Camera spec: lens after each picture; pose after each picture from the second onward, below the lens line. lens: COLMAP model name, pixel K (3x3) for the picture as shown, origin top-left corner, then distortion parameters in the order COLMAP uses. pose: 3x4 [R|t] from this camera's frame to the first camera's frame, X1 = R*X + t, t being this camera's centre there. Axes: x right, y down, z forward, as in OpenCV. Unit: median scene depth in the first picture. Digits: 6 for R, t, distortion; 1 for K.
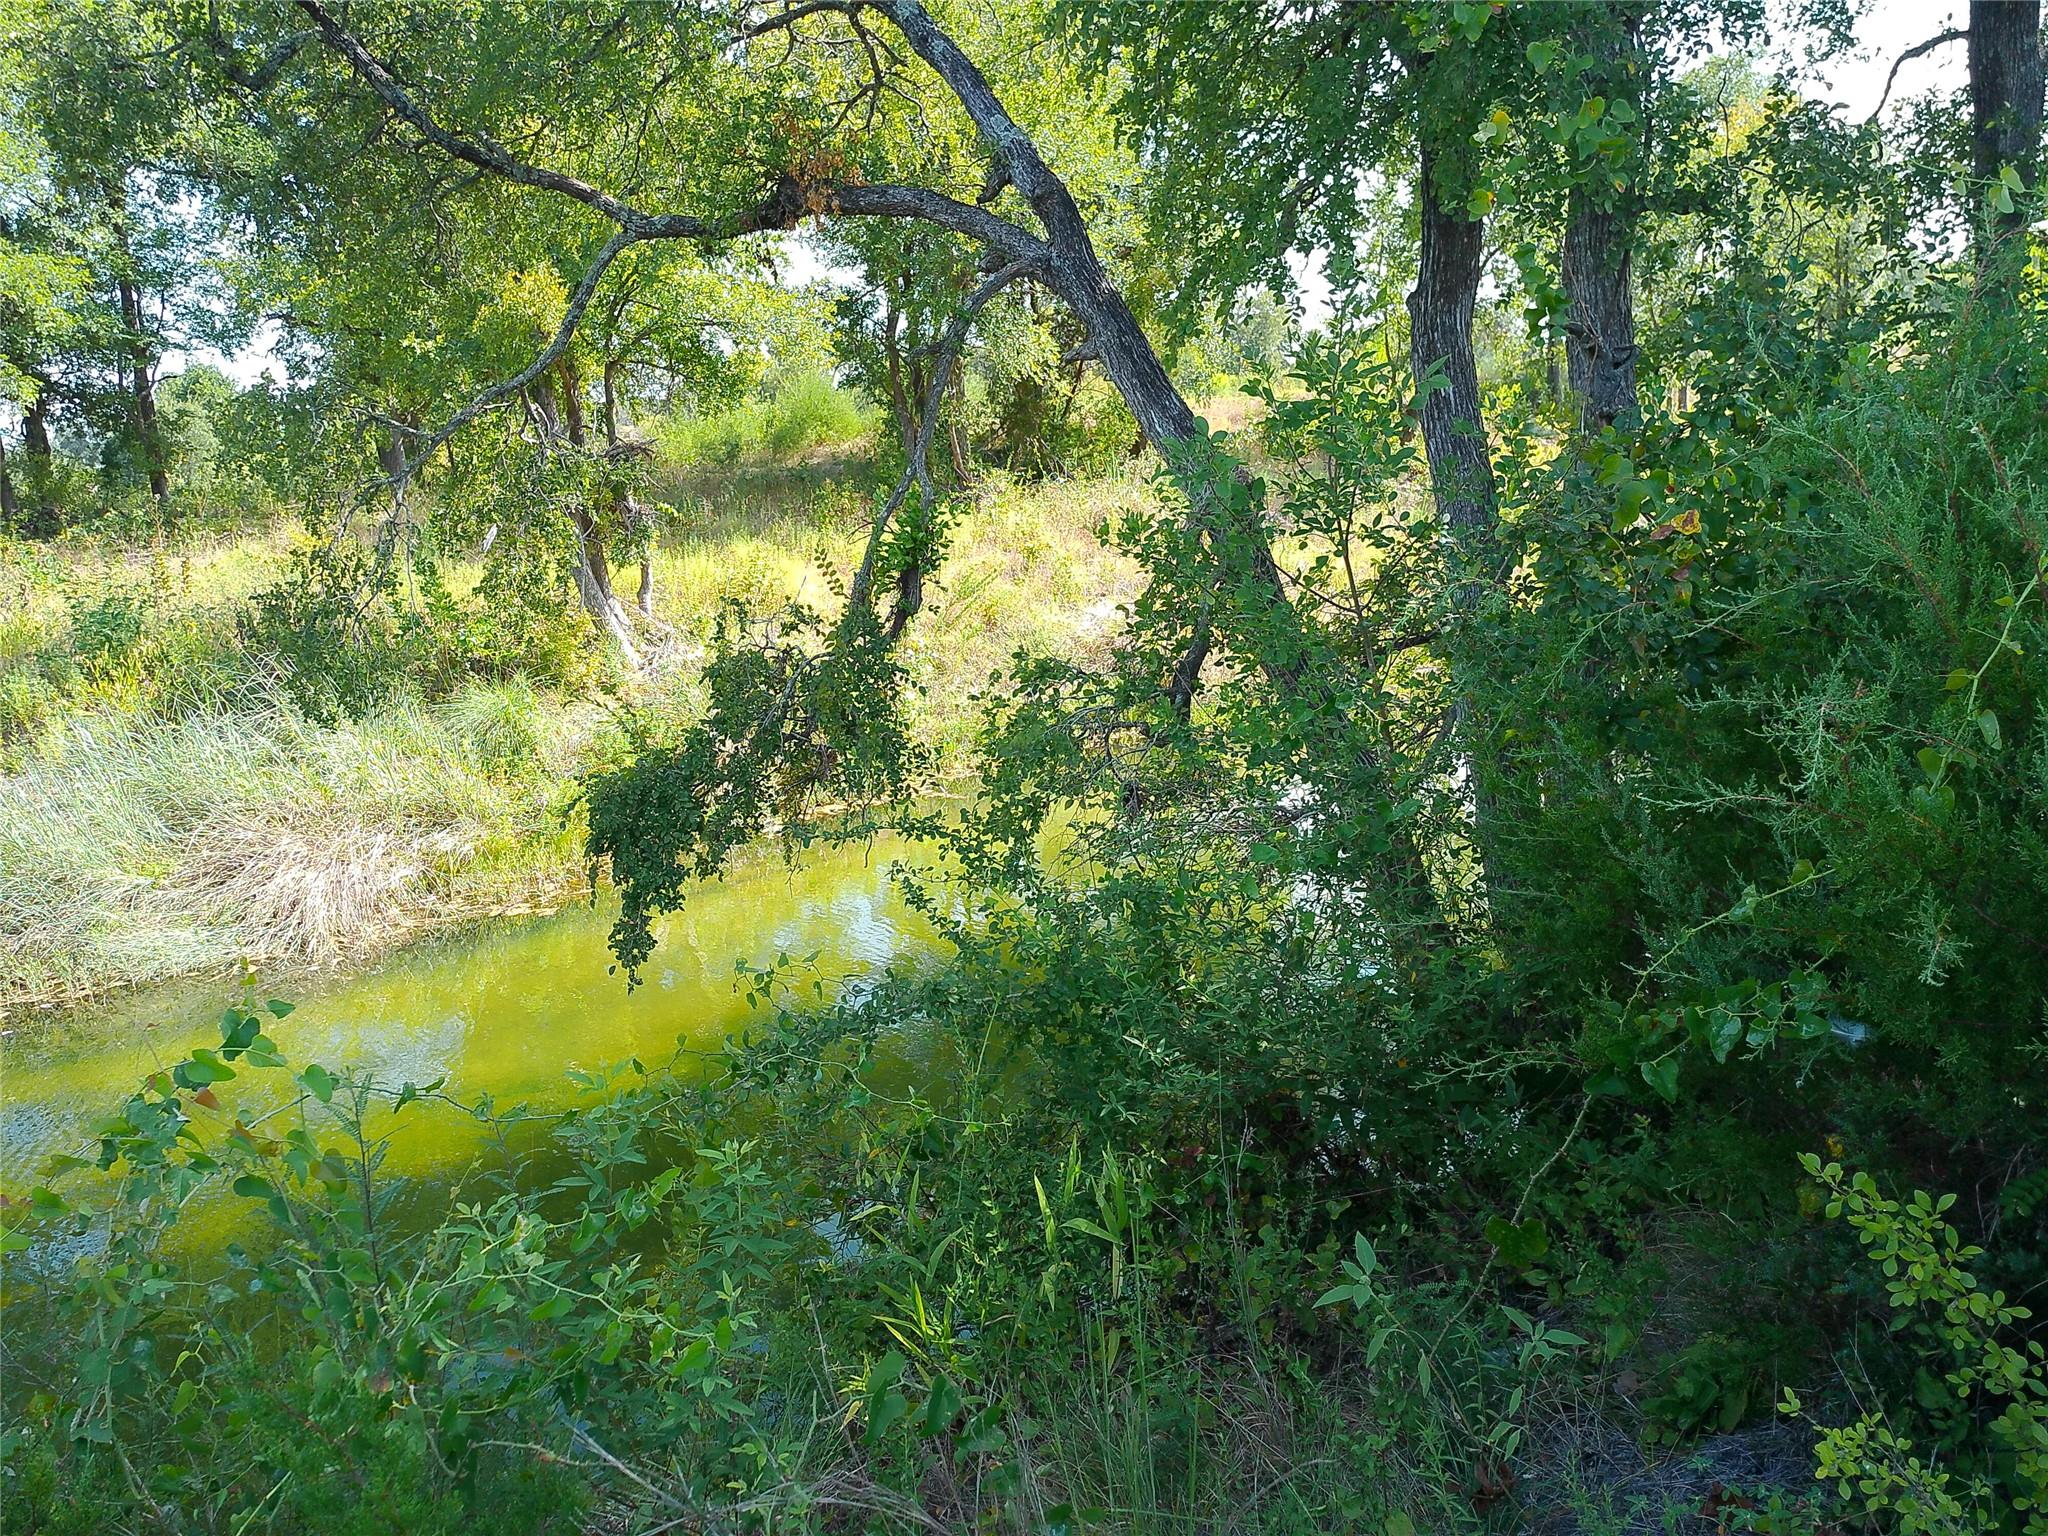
lens RADIAL K [[1552.8, 0, 1050.3], [0, 1552.8, 756.3], [0, 0, 1]] dist [0.132932, -0.147053]
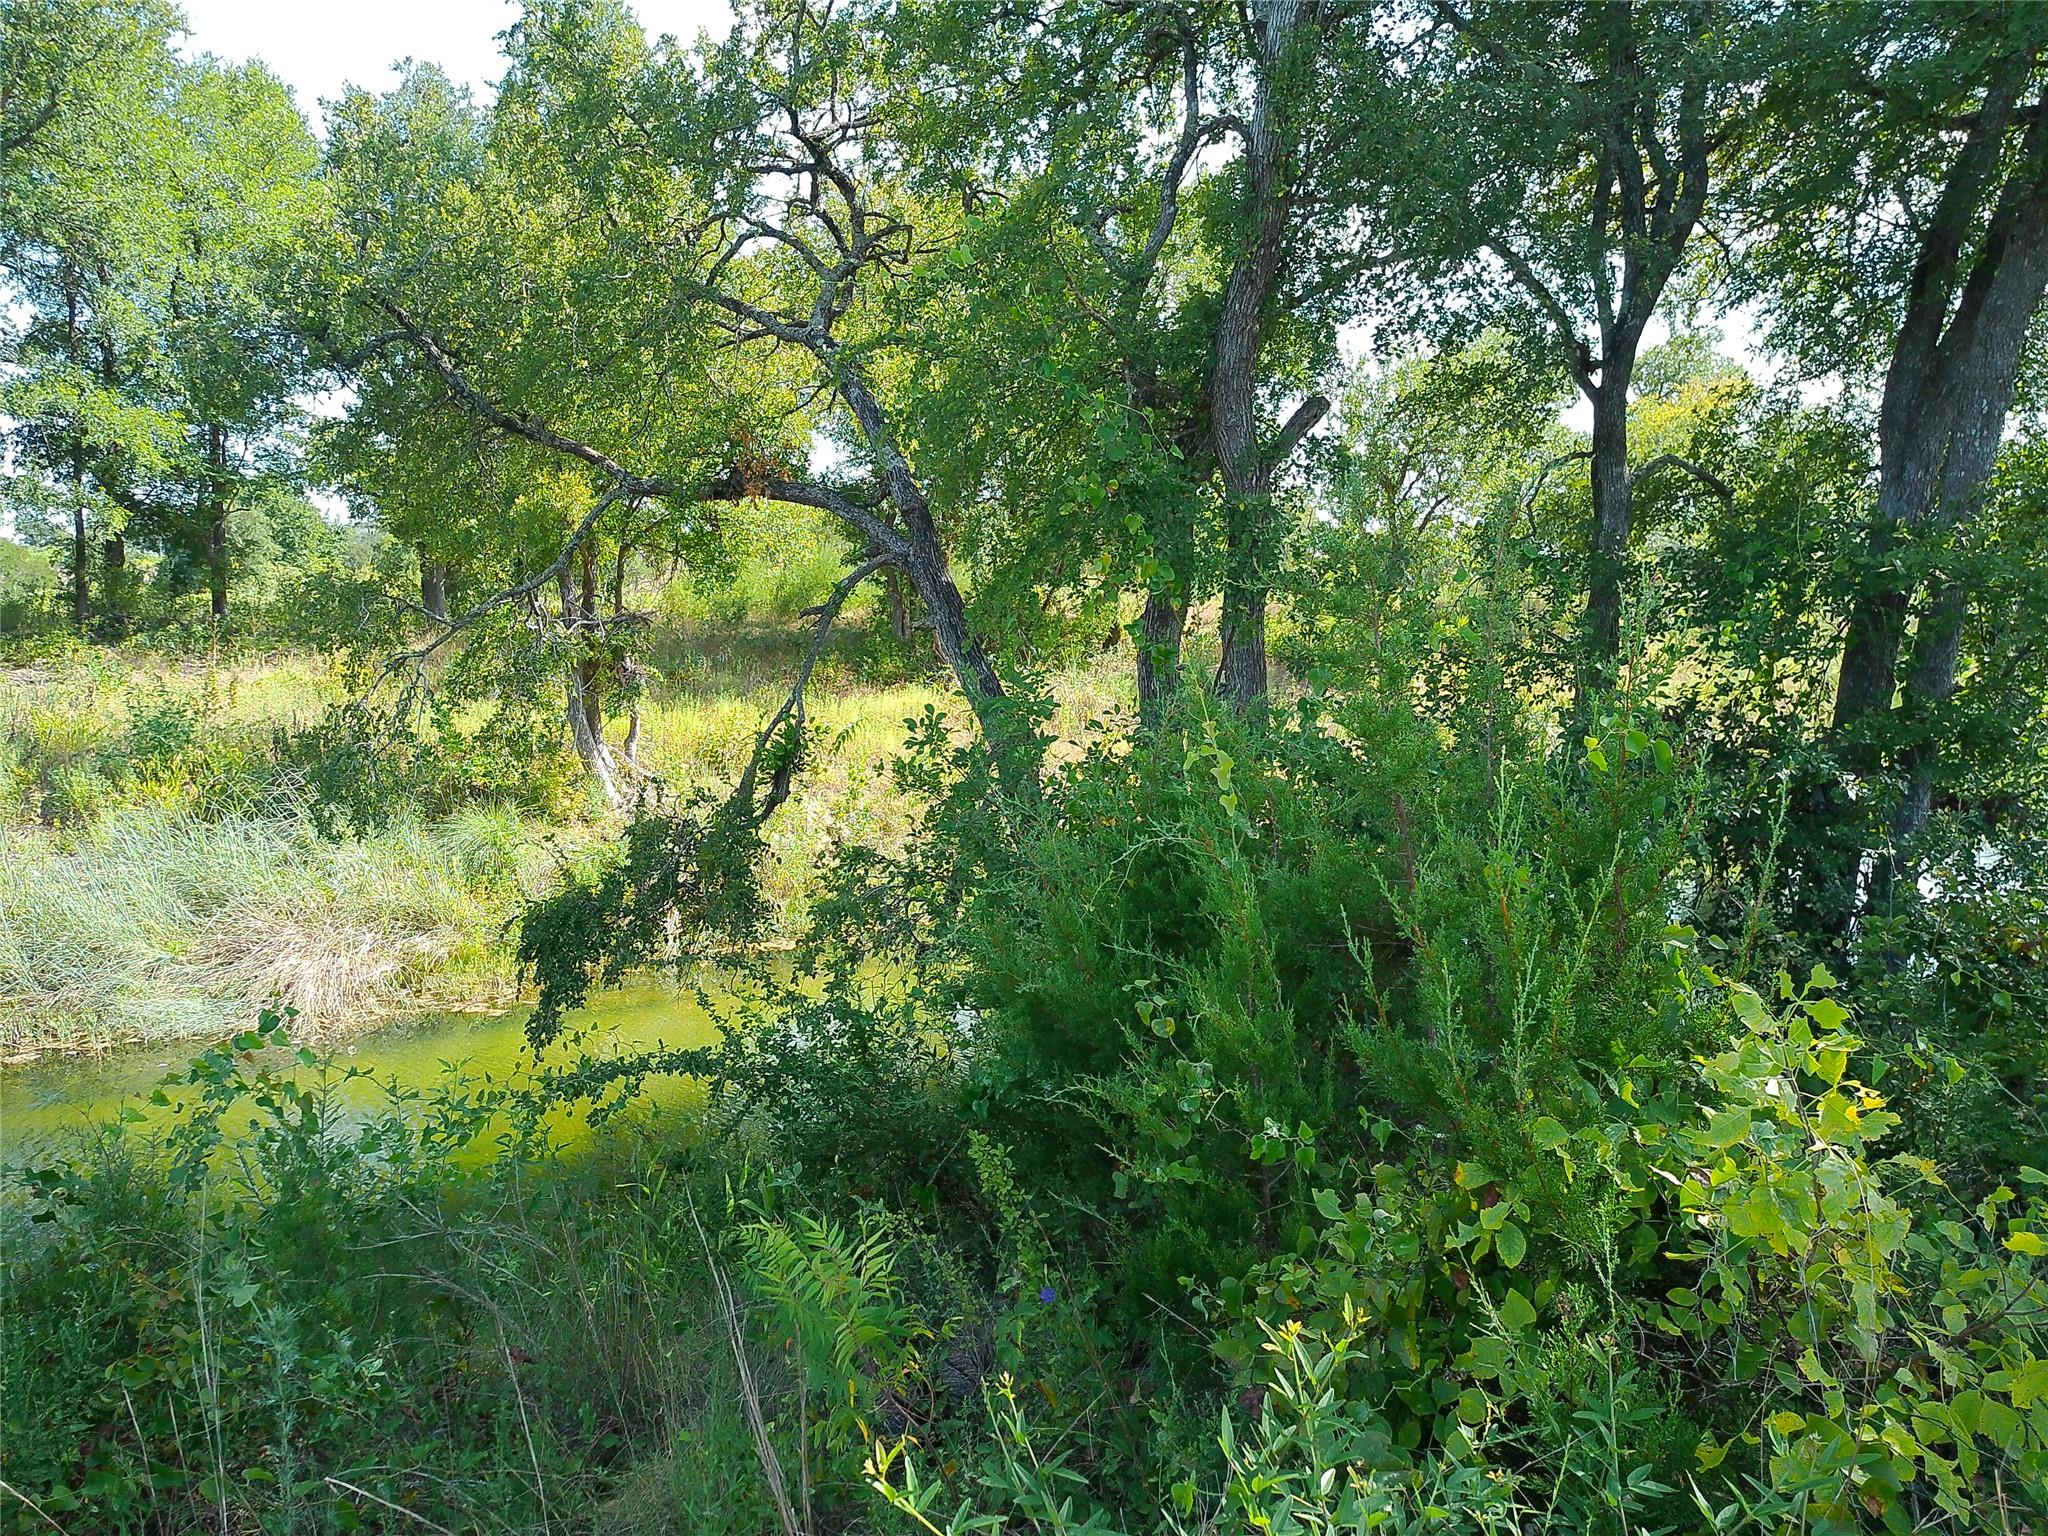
lens RADIAL K [[1512.5, 0, 1030.8], [0, 1512.5, 763.8], [0, 0, 1]] dist [0.141838, -0.173103]
pose [[0.995781, 0.091038, -0.011517, 0.066772], [-0.091734, 0.990802, -0.099476, -0.006289], [0.002355, 0.100113, 0.994973, -0.150661]]
